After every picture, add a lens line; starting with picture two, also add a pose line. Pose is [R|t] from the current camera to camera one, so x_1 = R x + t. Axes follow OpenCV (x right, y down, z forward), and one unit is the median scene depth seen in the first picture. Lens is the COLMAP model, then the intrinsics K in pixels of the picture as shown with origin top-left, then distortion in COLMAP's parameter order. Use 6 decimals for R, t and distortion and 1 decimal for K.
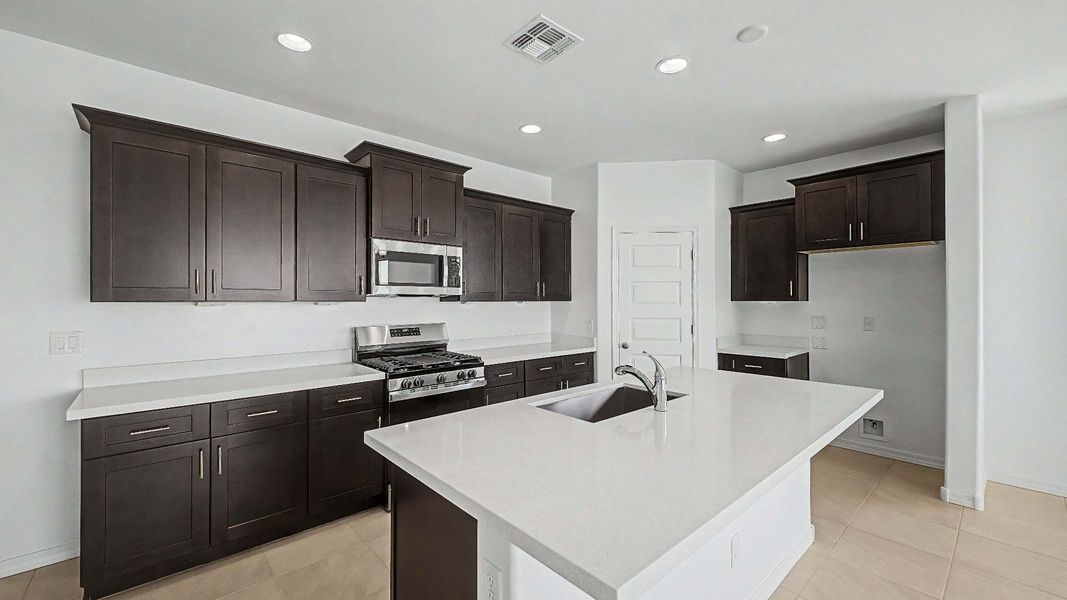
lens RADIAL K [[419.3, 0, 533.1], [0, 419.3, 296.4], [0, 0, 1]] dist [0.001380, -0.000516]
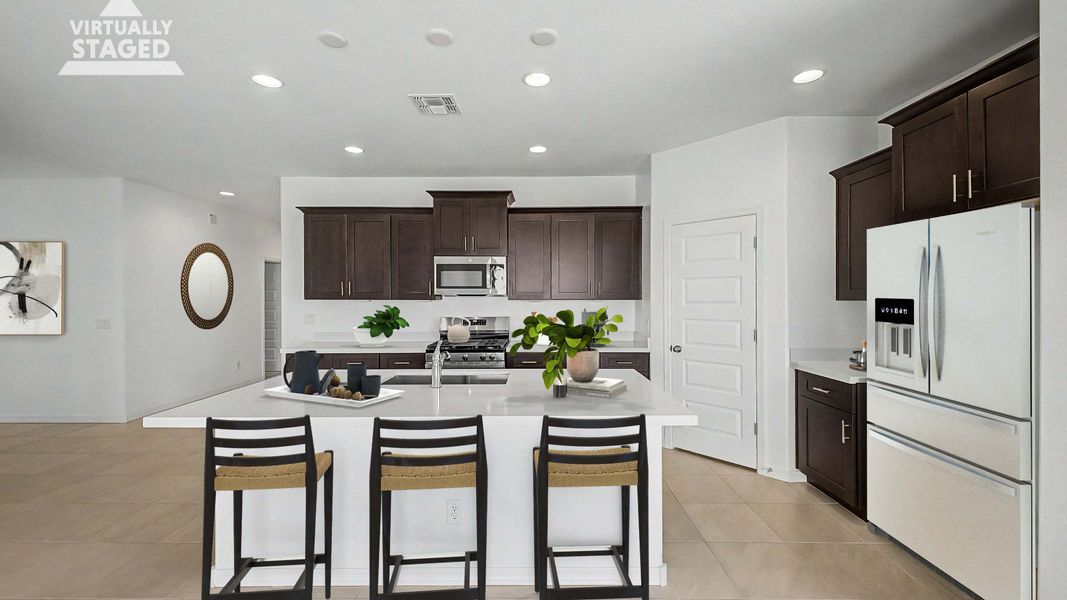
lens RADIAL K [[419.3, 0, 530.1], [0, 419.3, 297.0], [0, 0, 1]] dist [0.001380, -0.000516]
pose [[0.735507, -0.002678, -0.677511, 0.715567], [0.005429, 0.999983, 0.001941, 0.001532], [0.677495, -0.005105, 0.735510, 0.135909]]
